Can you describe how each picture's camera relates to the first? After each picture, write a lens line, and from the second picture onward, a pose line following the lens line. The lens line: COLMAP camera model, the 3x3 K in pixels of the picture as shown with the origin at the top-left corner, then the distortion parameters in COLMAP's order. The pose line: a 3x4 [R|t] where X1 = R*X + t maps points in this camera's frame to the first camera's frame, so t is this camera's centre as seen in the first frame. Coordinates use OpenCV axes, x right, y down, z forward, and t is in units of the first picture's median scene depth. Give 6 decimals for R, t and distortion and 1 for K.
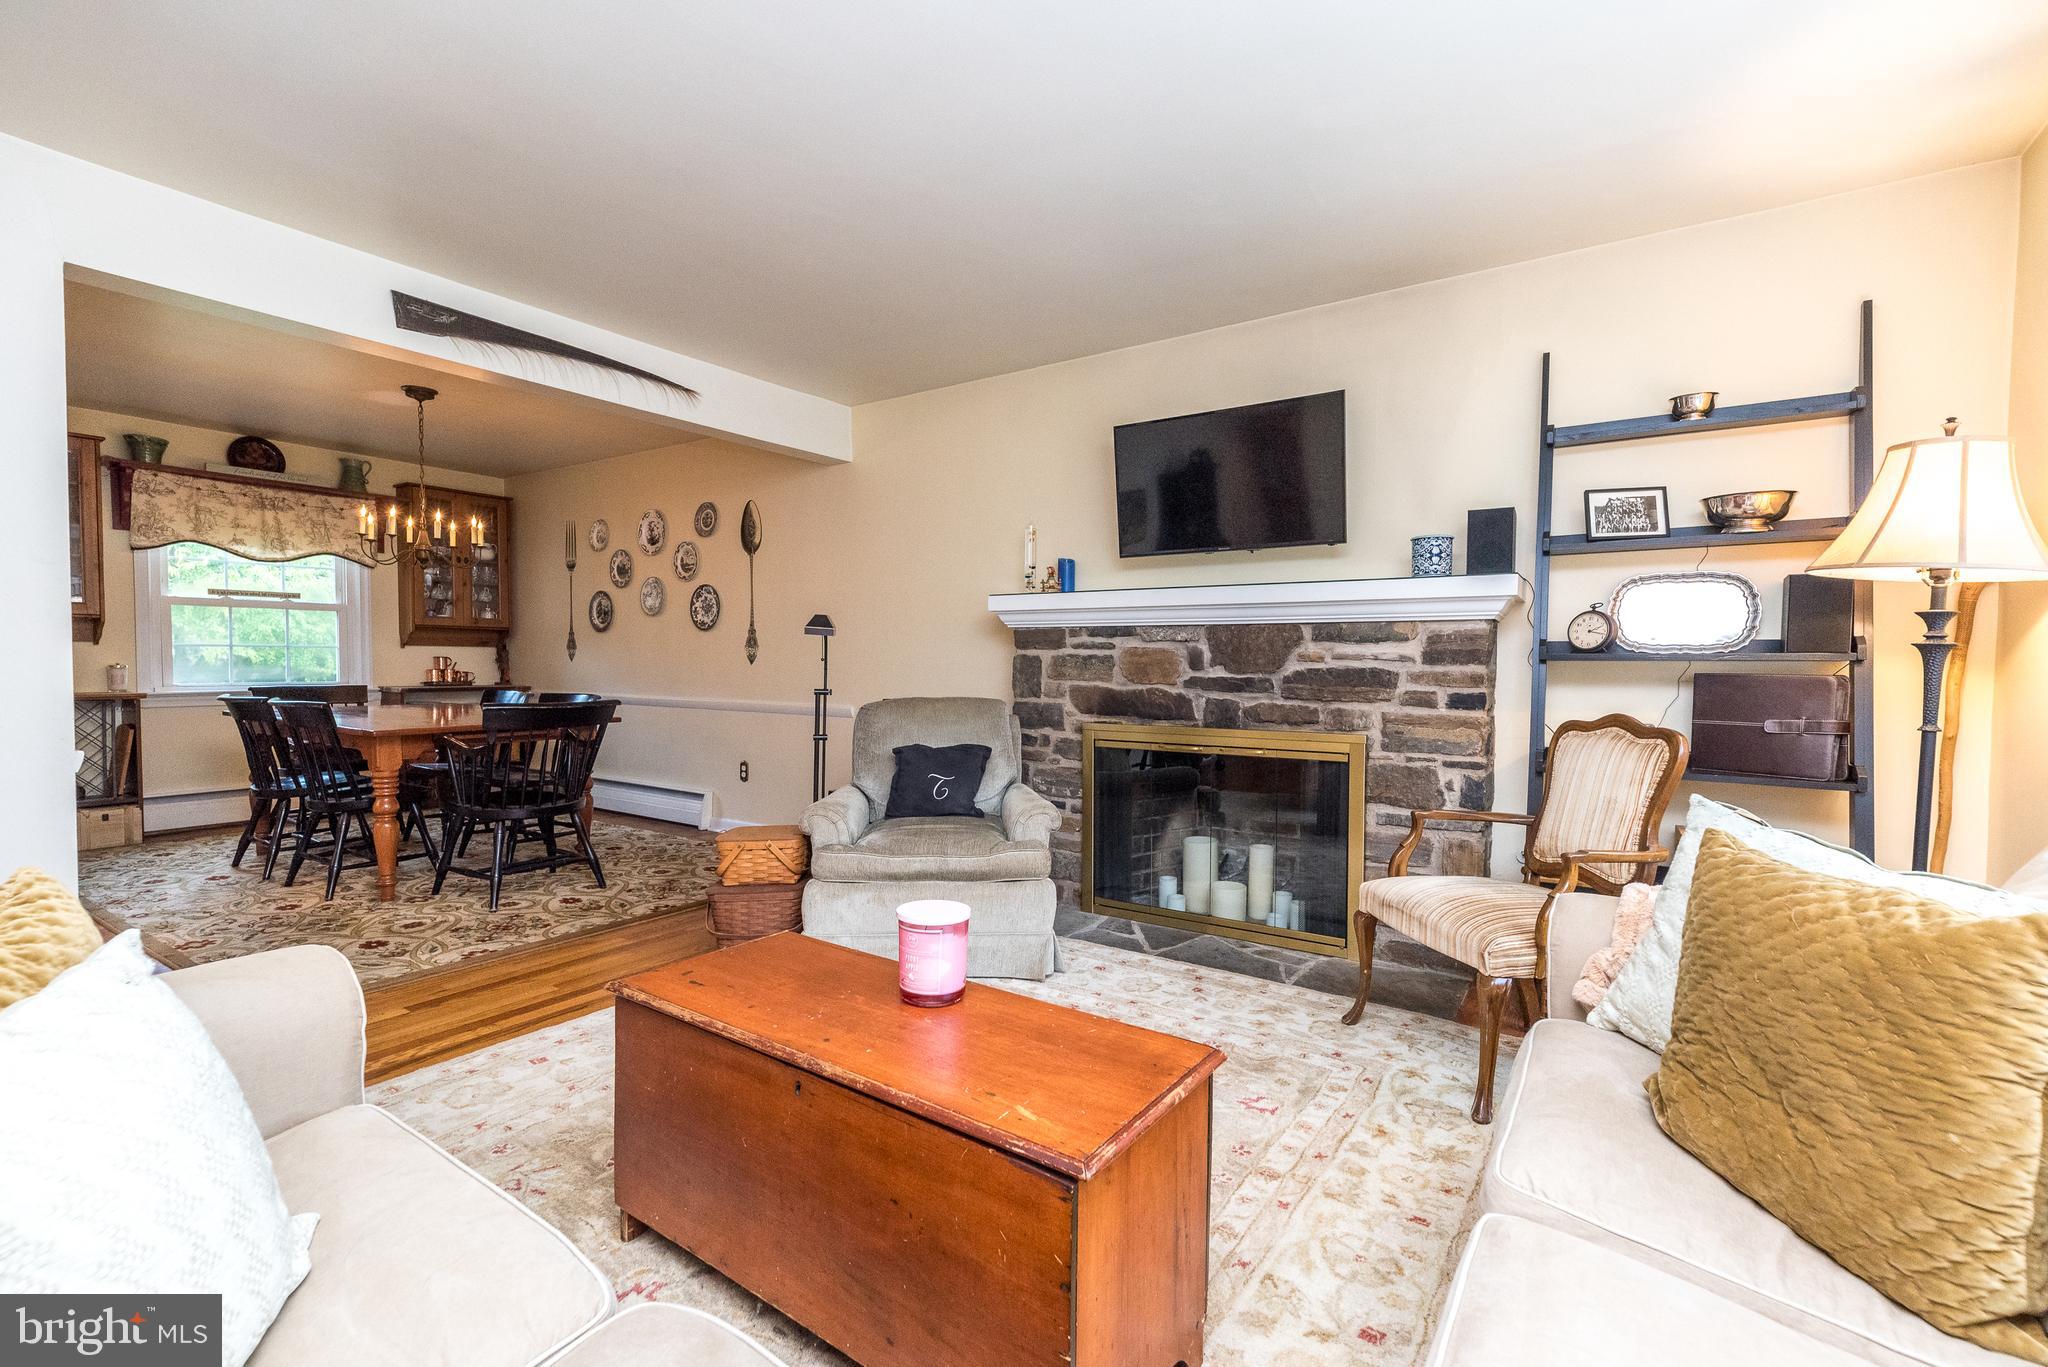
lens RADIAL K [[895.9, 0, 1019.9], [0, 895.9, 688.8], [0, 0, 1]] dist [0.009093, 0.000489]
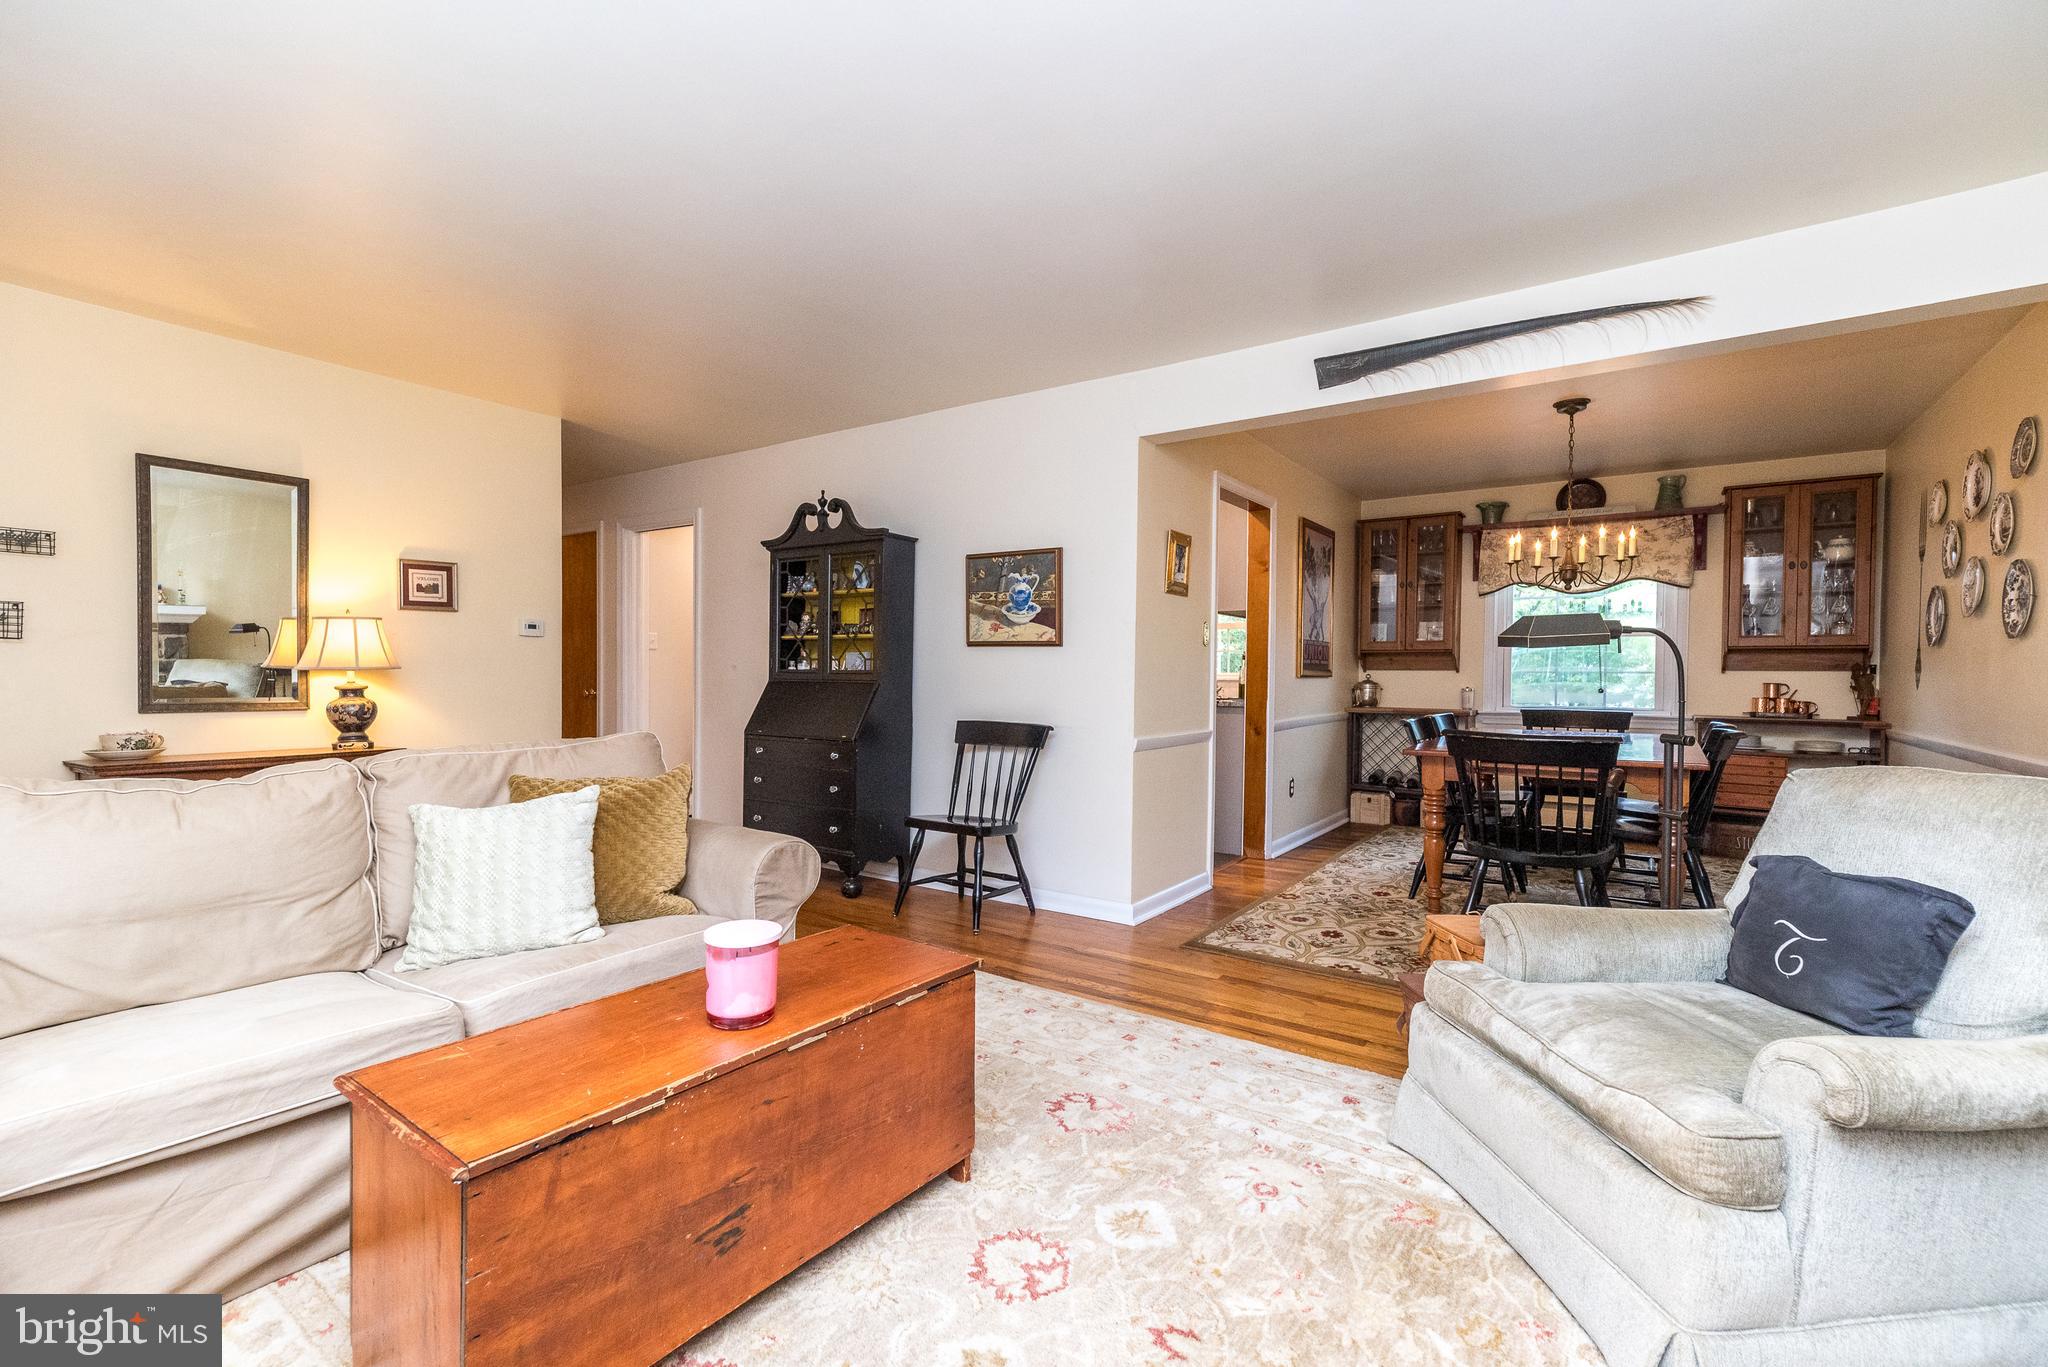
lens RADIAL K [[895.9, 0, 1019.9], [0, 895.9, 688.8], [0, 0, 1]] dist [0.009093, 0.000489]
pose [[-0.009622, 0.009252, -0.999911, 0.388063], [-0.041020, 0.999112, 0.009640, -0.018004], [0.999112, 0.041109, -0.009234, 0.568827]]
